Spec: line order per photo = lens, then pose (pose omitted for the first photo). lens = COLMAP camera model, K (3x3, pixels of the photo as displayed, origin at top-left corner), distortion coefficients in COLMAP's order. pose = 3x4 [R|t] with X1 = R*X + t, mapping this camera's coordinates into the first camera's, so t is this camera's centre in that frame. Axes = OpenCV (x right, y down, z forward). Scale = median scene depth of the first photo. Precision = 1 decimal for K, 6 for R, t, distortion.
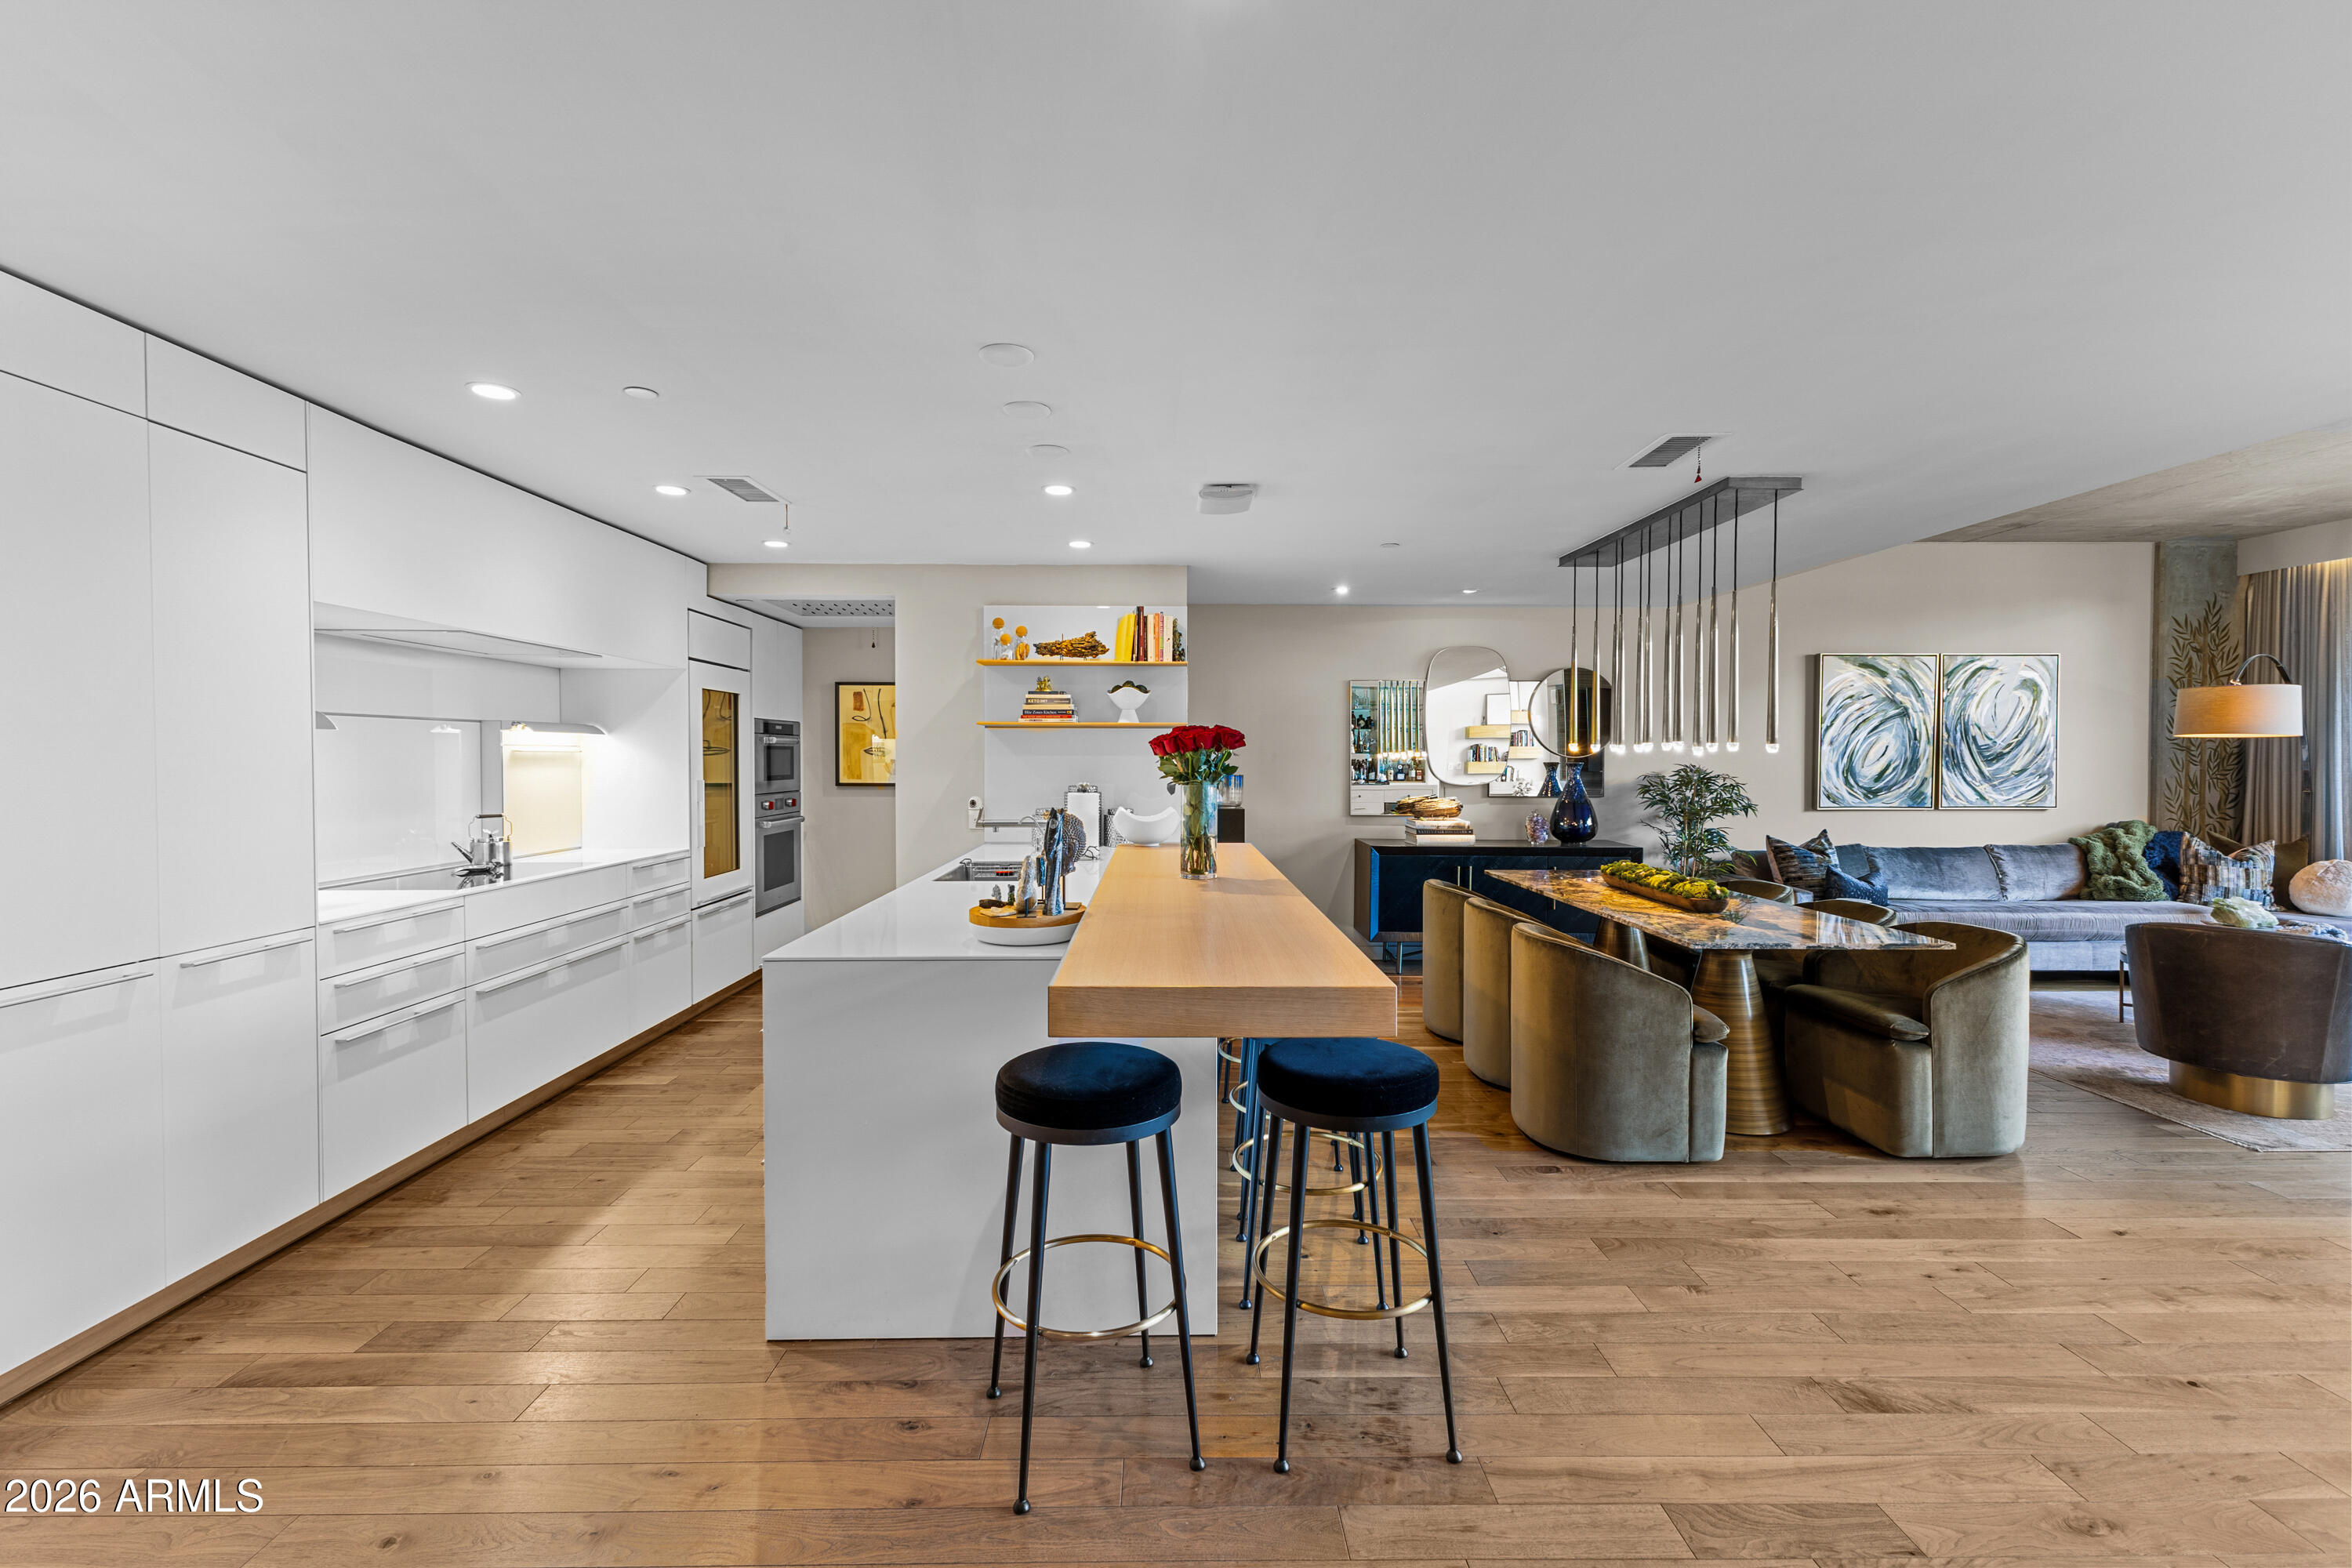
lens RADIAL K [[1013.5, 0, 1176.9], [0, 1013.5, 789.1], [0, 0, 1]] dist [0.011296, -0.003933]
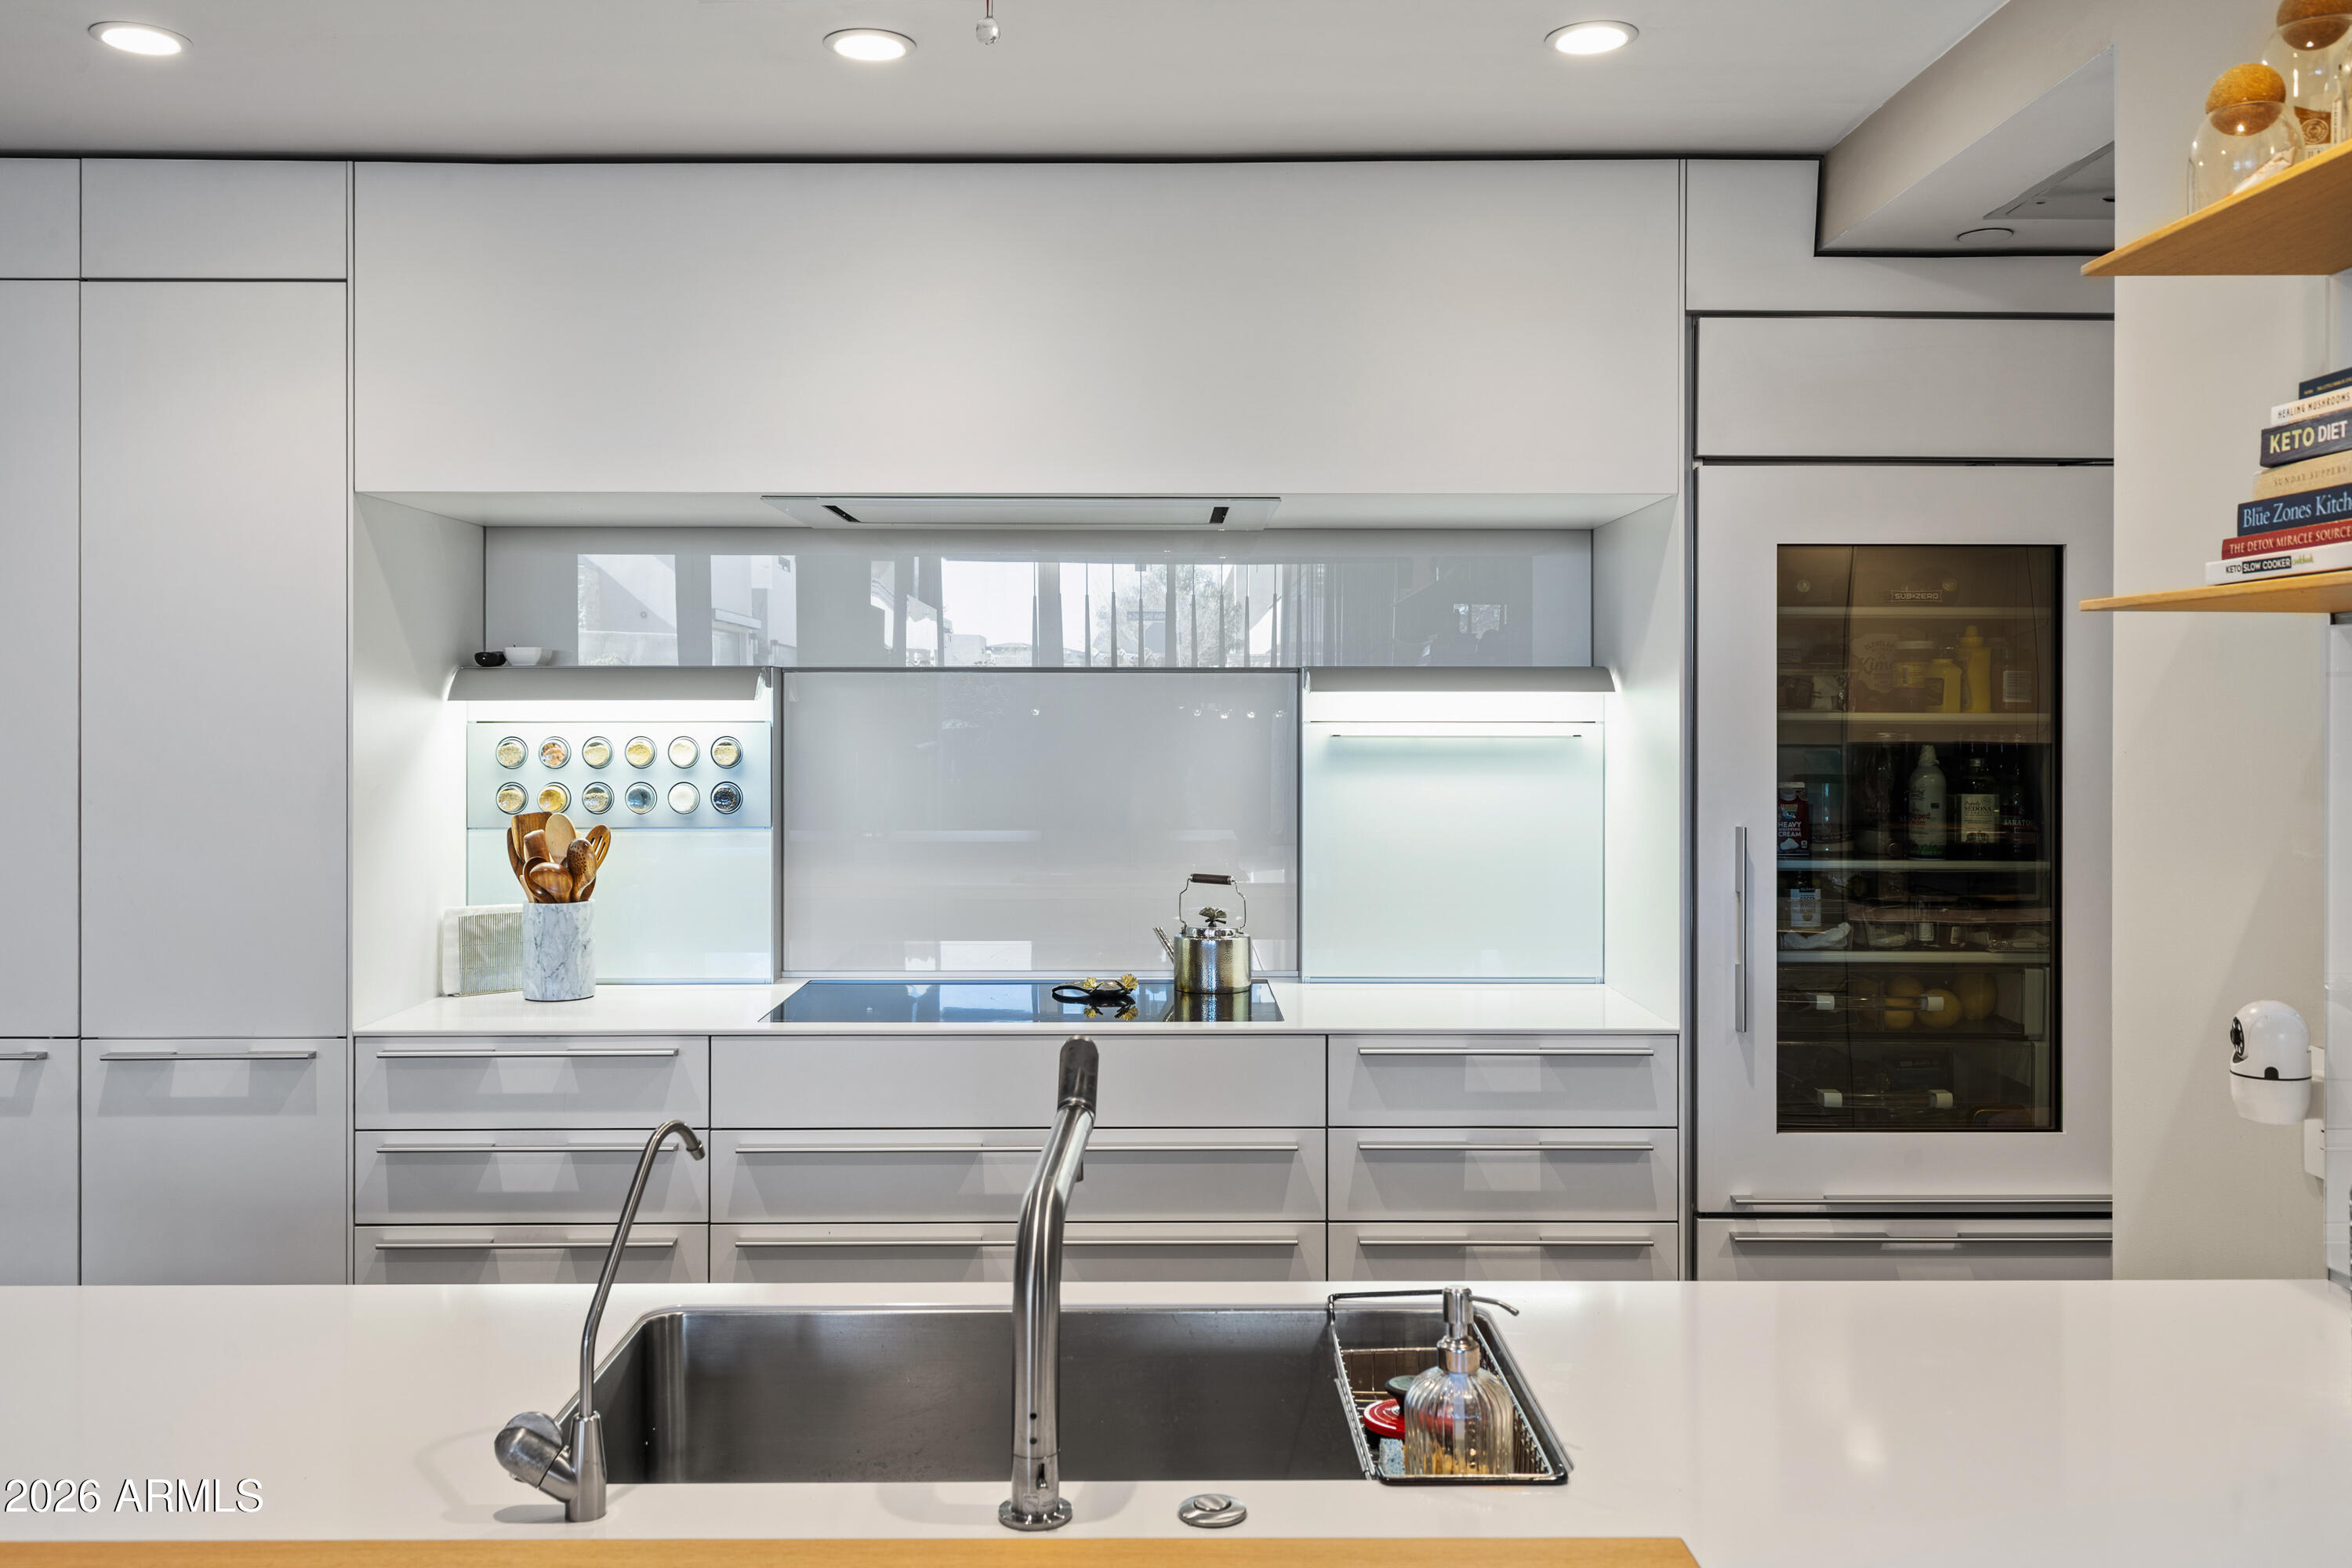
lens RADIAL K [[1938.5, 0, 1140.6], [0, 1938.5, 705.1], [0, 0, 1]] dist [0.011782, -0.007505]
pose [[-0.008657, -0.004426, -0.999953, 0.158155], [-0.033811, 0.999420, -0.004131, -0.038870], [0.999391, 0.033774, -0.008802, 0.815839]]
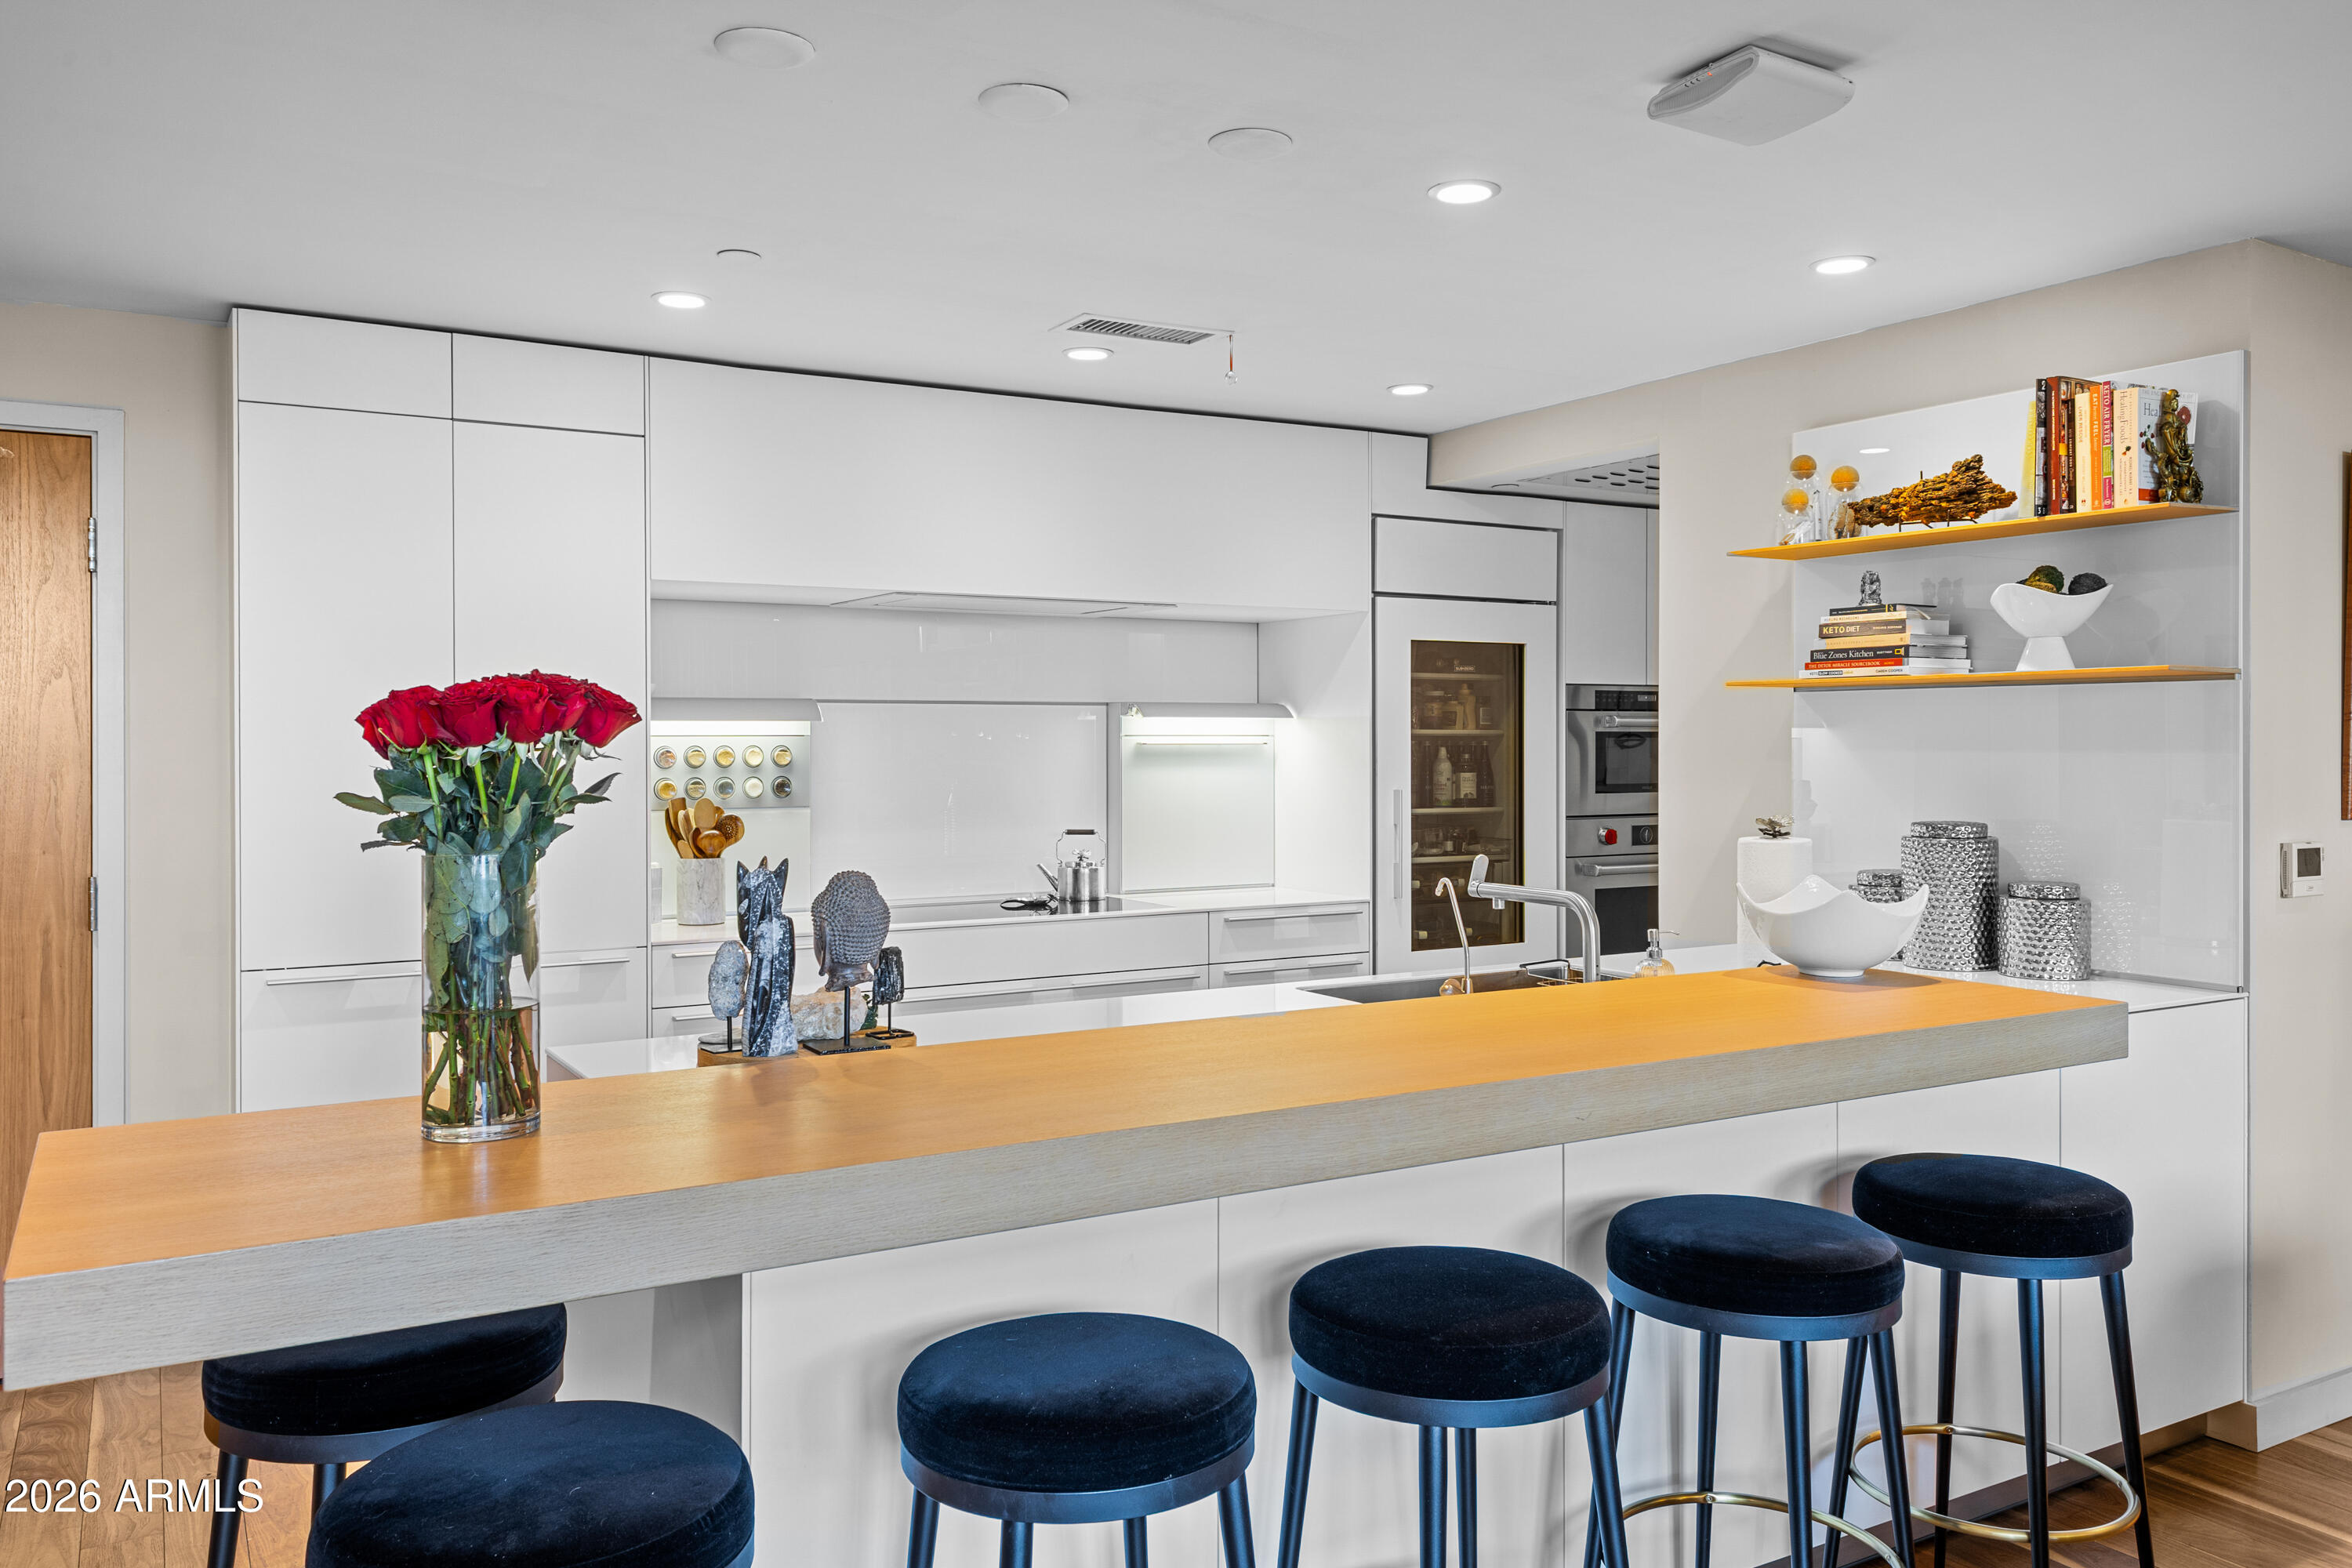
lens RADIAL K [[1762.2, 0, 1167.8], [0, 1762.2, 752.0], [0, 0, 1]] dist [0.020430, -0.021881]
pose [[0.495687, 0.003529, -0.868494, 0.392333], [-0.026272, 0.999595, -0.010933, -0.016201], [0.868104, 0.028236, 0.495579, 0.350984]]
